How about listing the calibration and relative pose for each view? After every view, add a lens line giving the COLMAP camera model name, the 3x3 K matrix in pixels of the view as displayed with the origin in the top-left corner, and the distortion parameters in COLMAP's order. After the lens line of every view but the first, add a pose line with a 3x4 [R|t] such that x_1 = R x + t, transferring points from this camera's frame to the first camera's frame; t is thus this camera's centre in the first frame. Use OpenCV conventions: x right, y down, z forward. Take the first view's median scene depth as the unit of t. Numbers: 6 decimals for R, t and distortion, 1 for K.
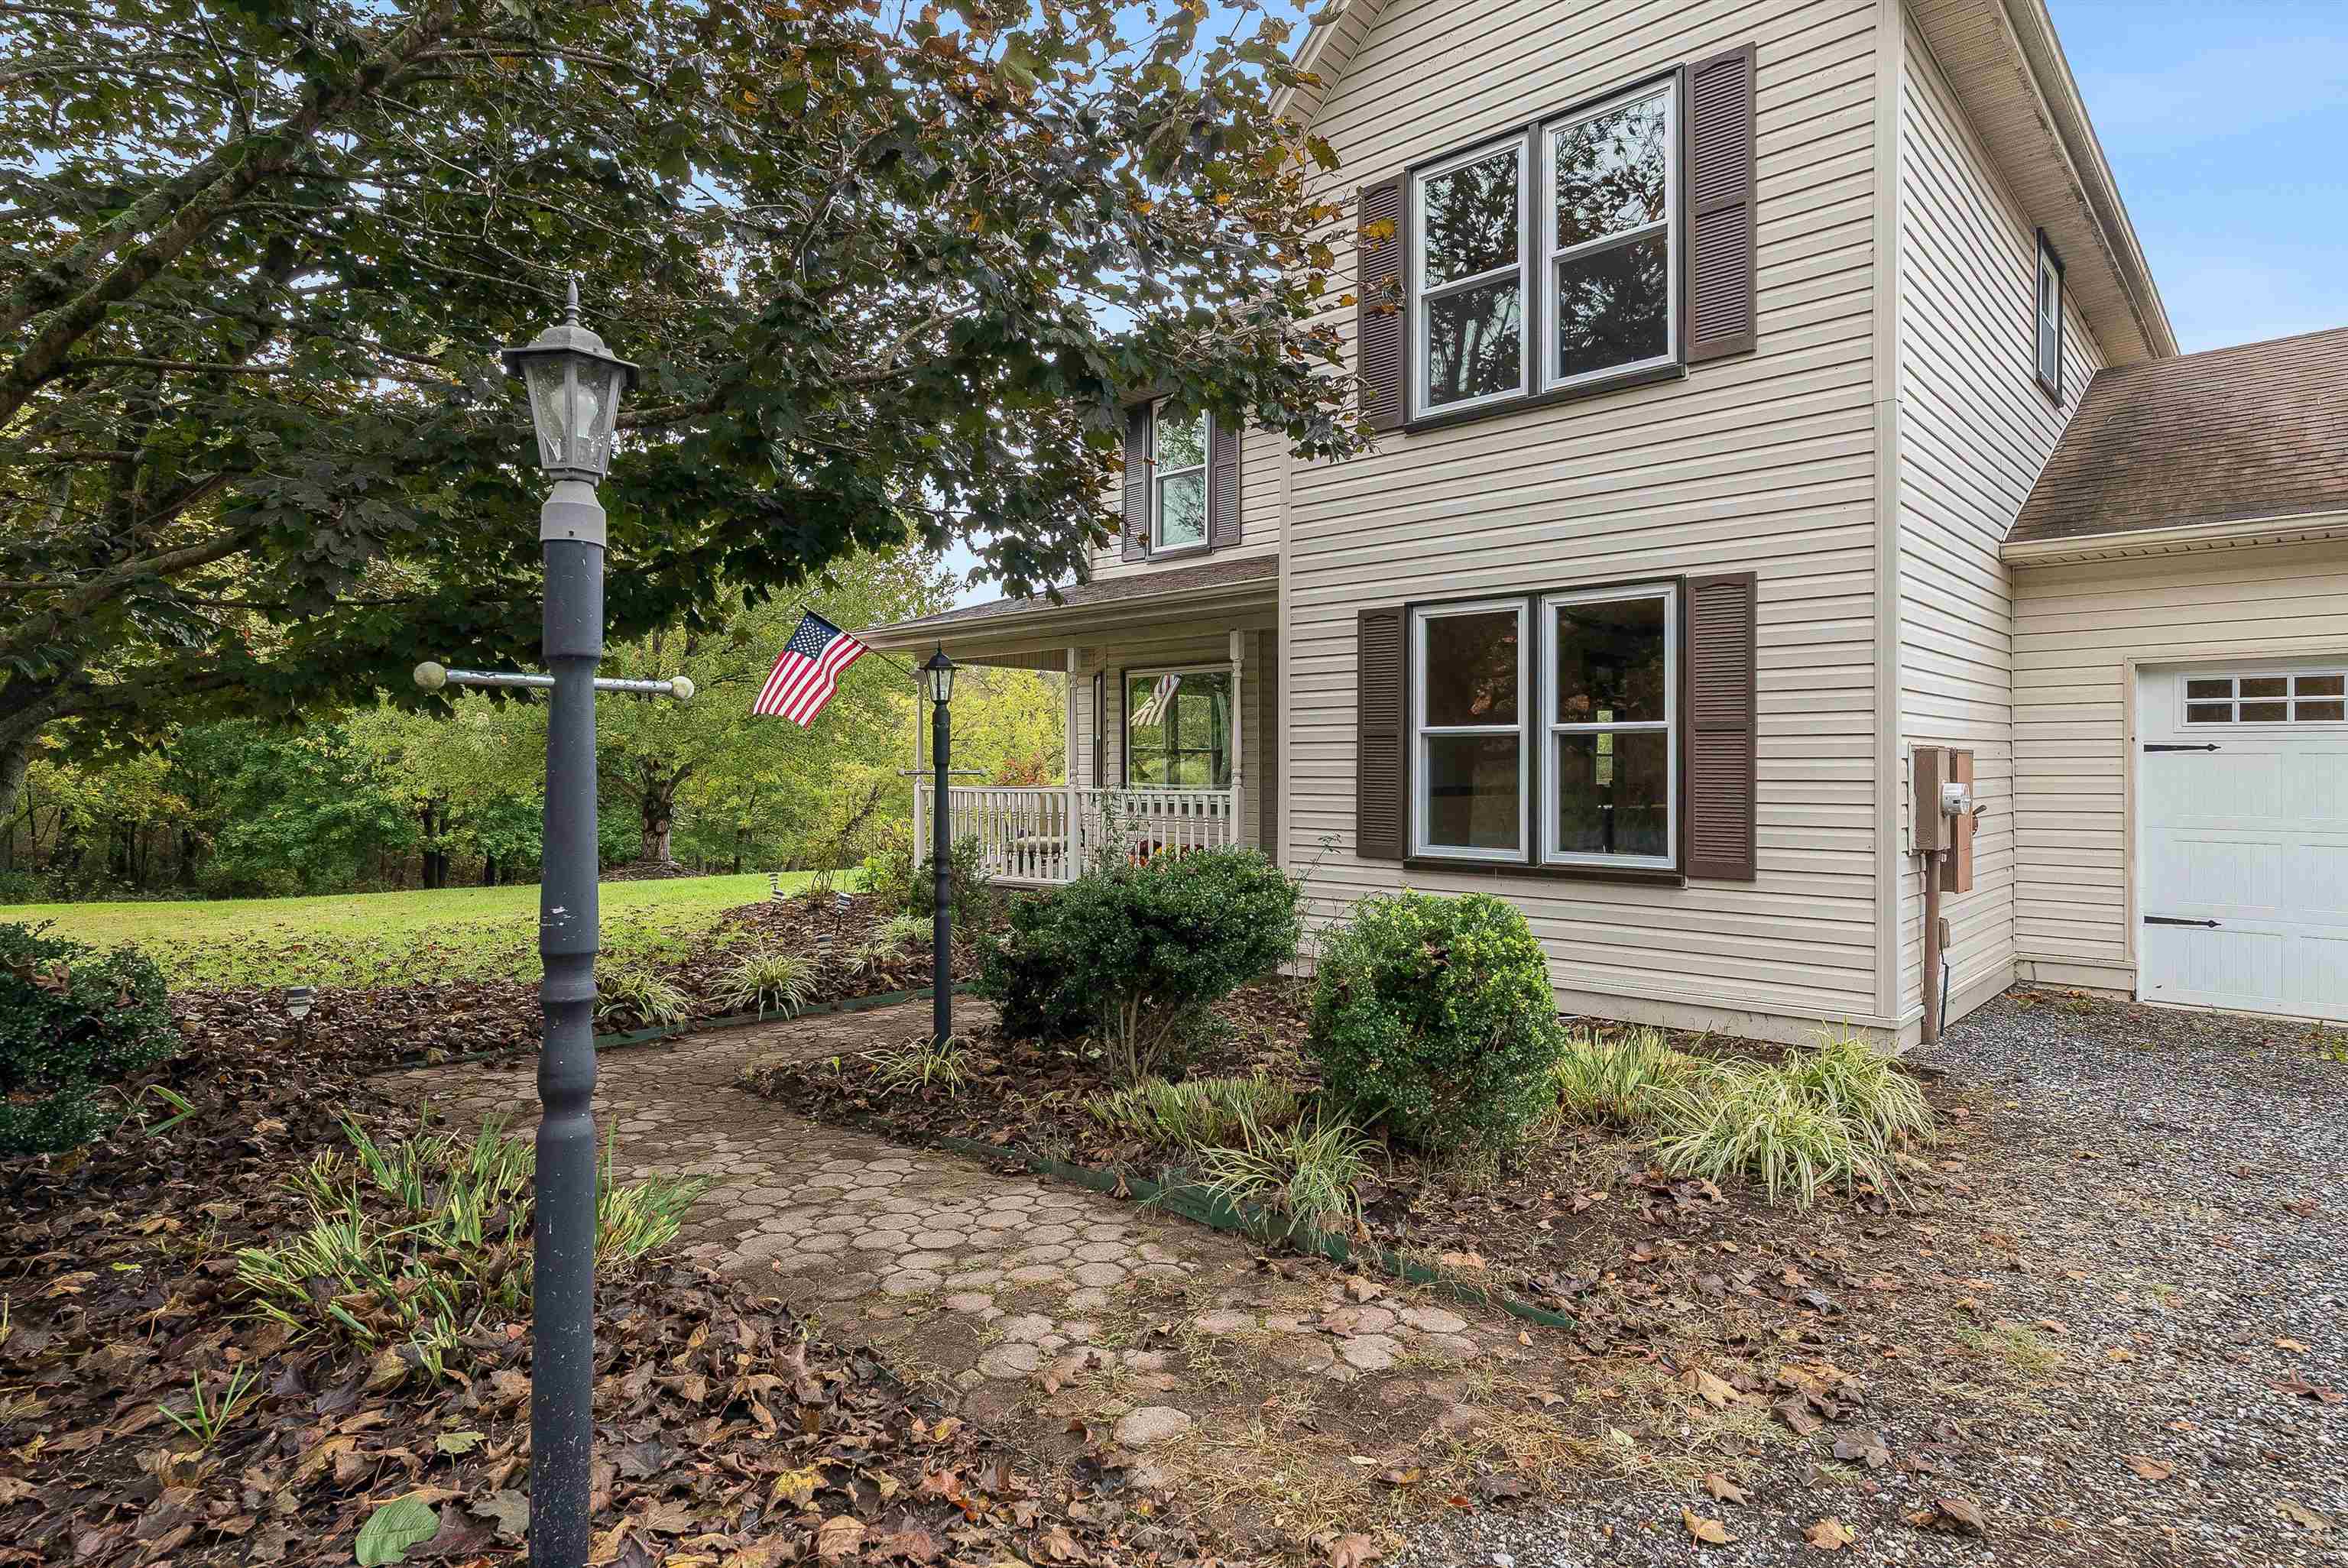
lens RADIAL K [[1268.8, 0, 1177.8], [0, 1268.8, 756.2], [0, 0, 1]] dist [0.013910, 0.001669]
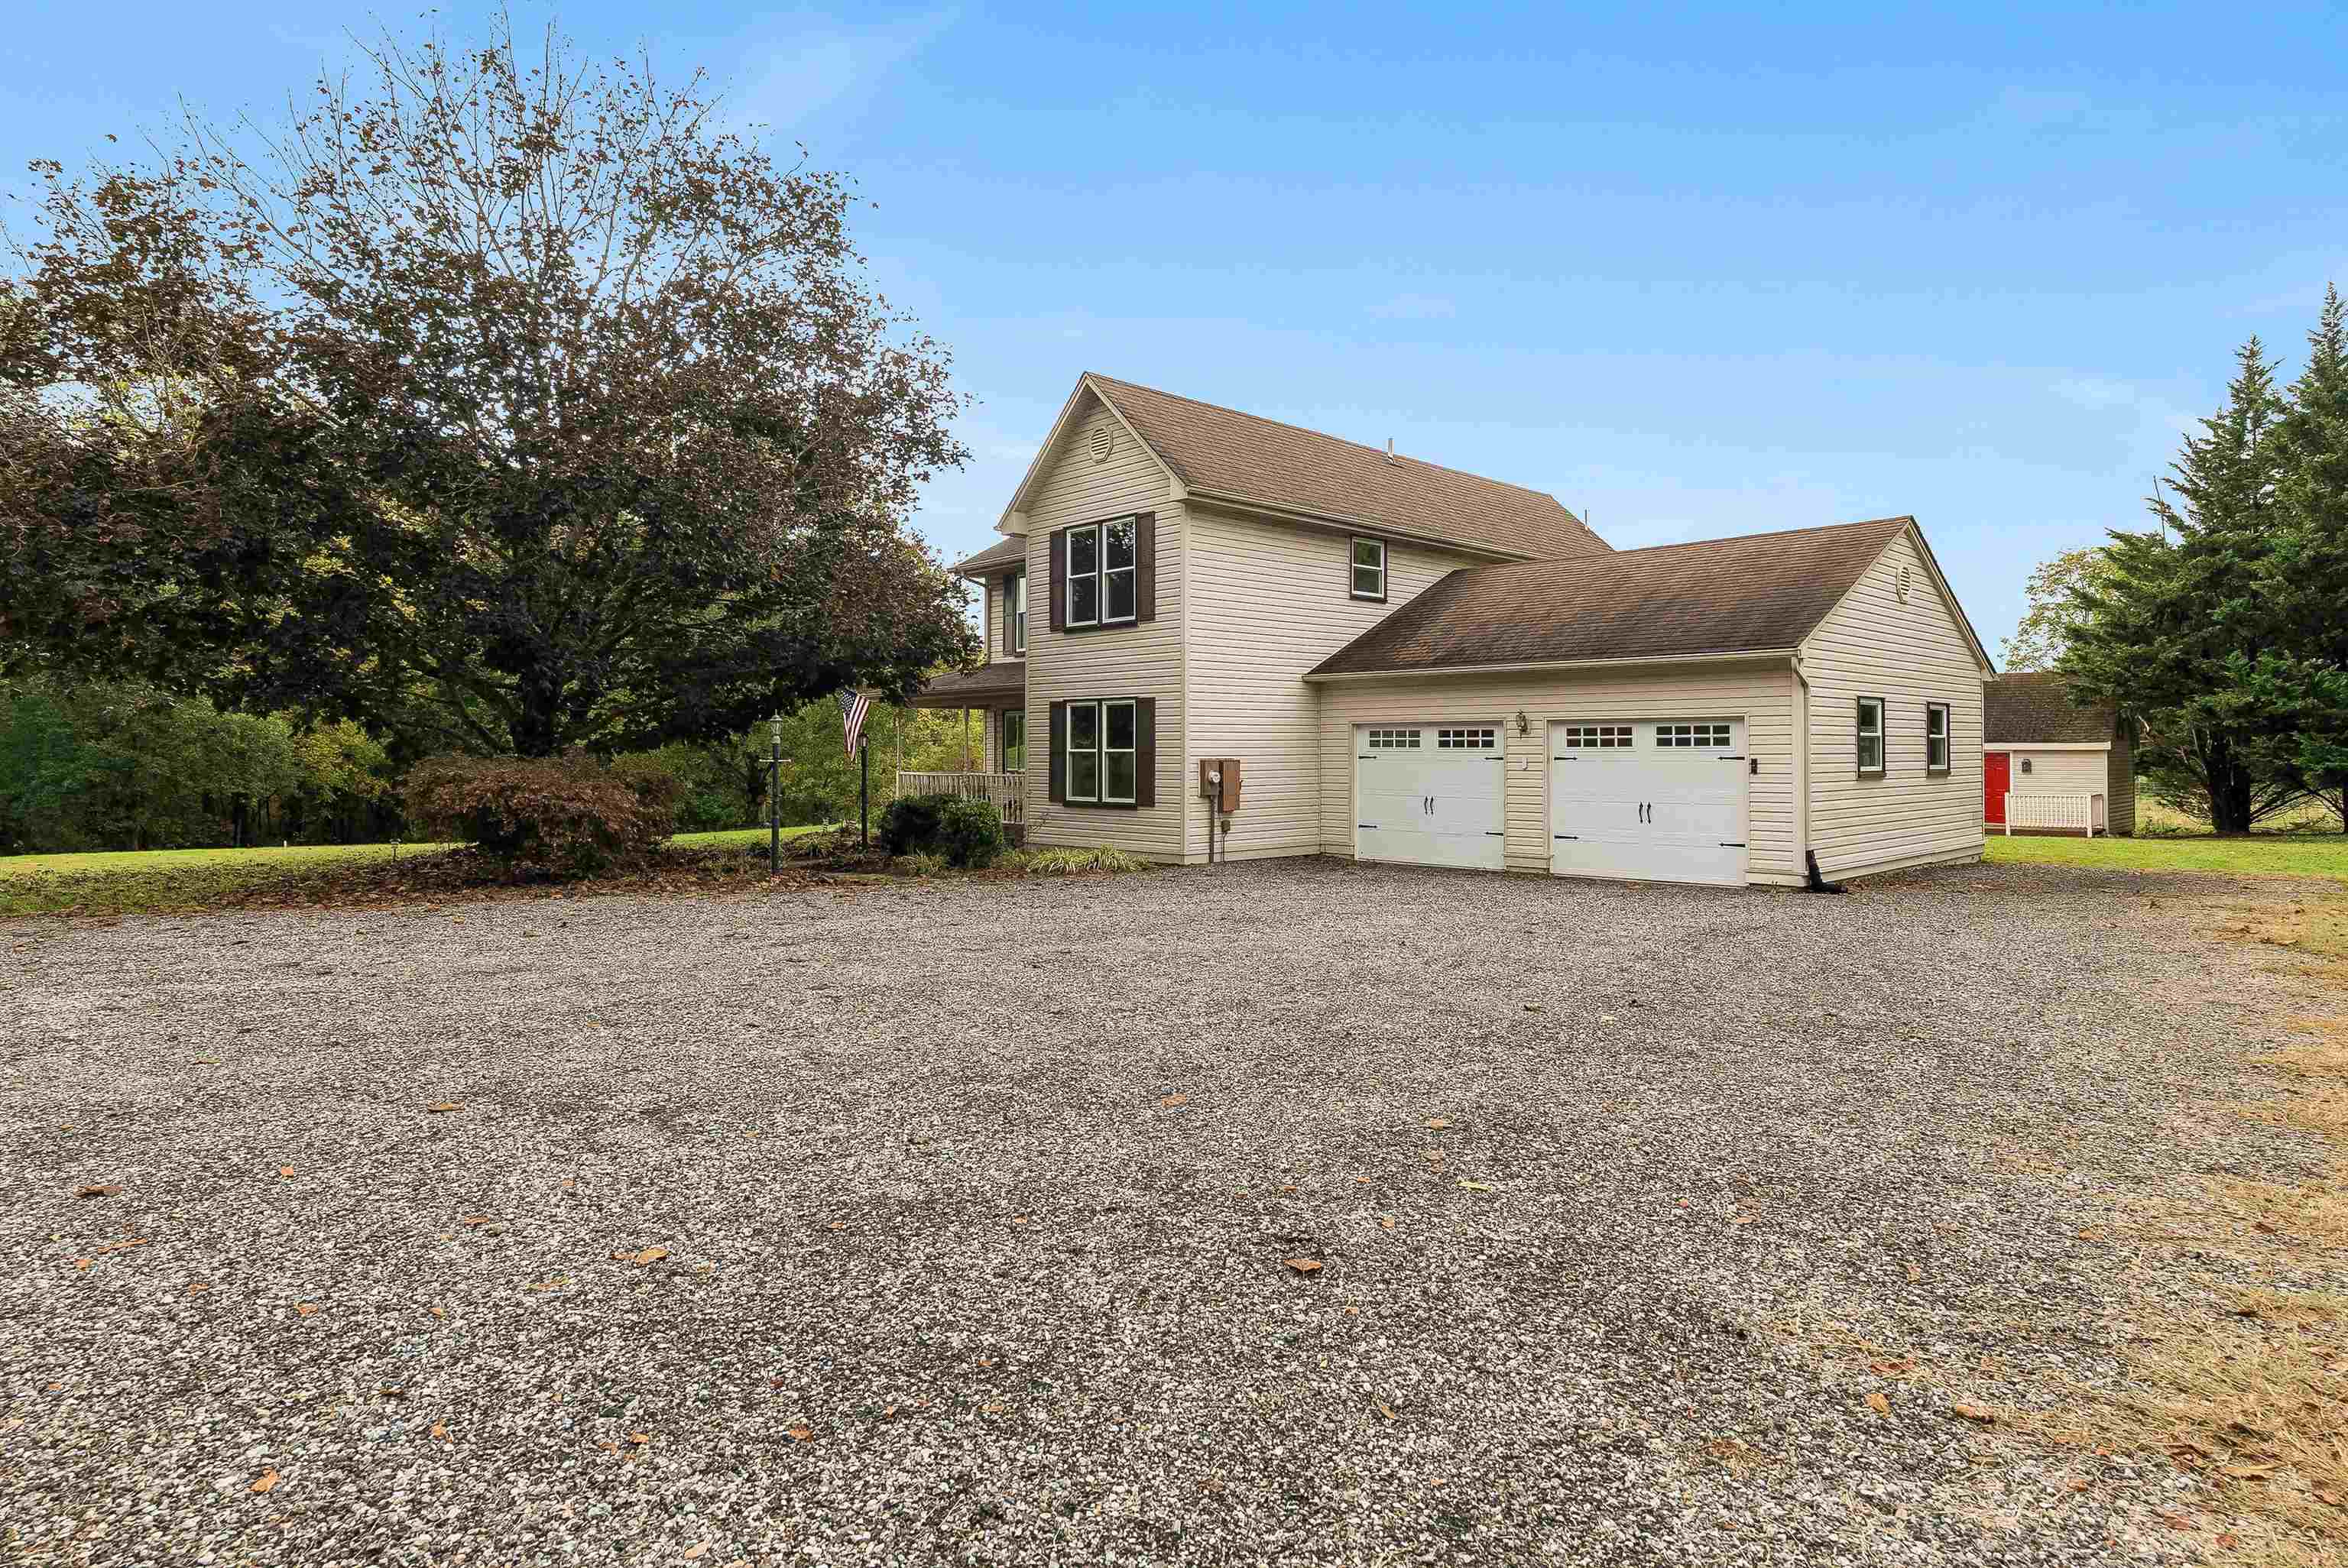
lens RADIAL K [[1268.8, 0, 1183.5], [0, 1268.8, 717.1], [0, 0, 1]] dist [0.013910, 0.001669]
pose [[0.998451, -0.005179, -0.055390, 0.601572], [0.004373, 0.999883, -0.014660, -0.053538], [0.055460, 0.014395, 0.998357, -1.622282]]
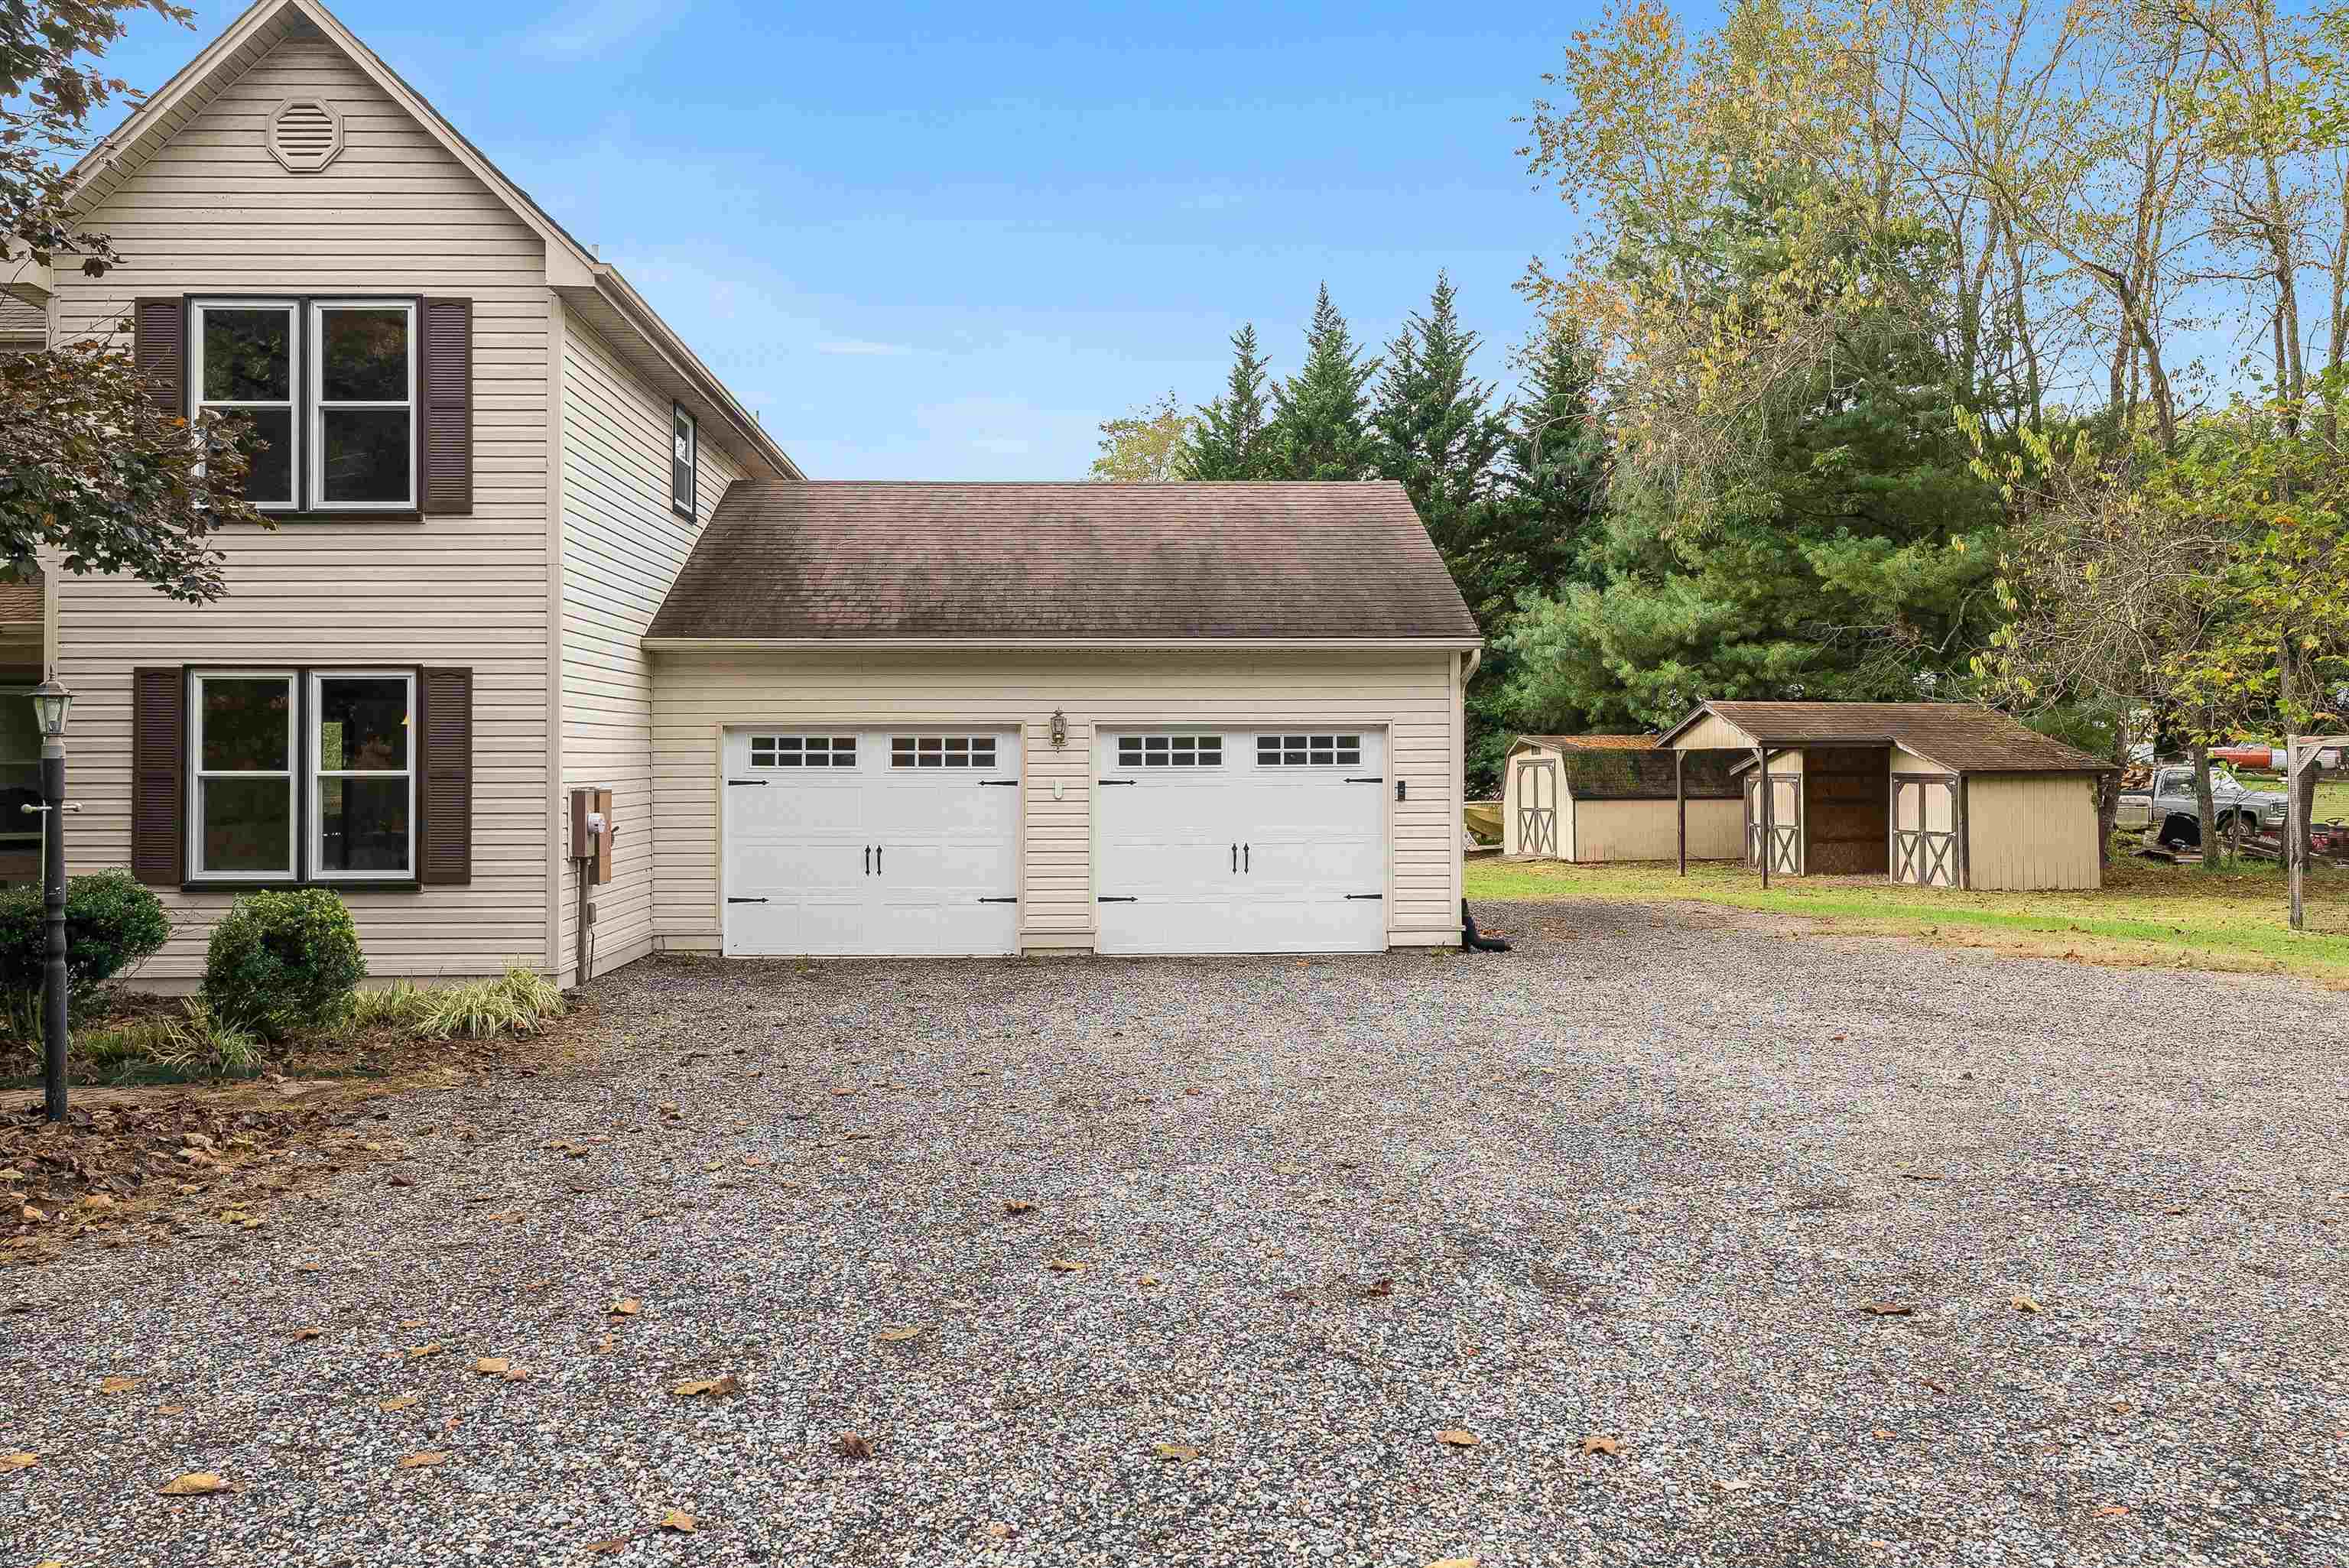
lens RADIAL K [[1825.4, 0, 1127.5], [0, 1825.4, 743.8], [0, 0, 1]] dist [0.005437, -0.003662]
pose [[0.721172, 0.005087, 0.692737, -0.390656], [-0.002708, 0.999986, -0.004524, -0.046464], [-0.692750, 0.001386, 0.721176, -0.887537]]
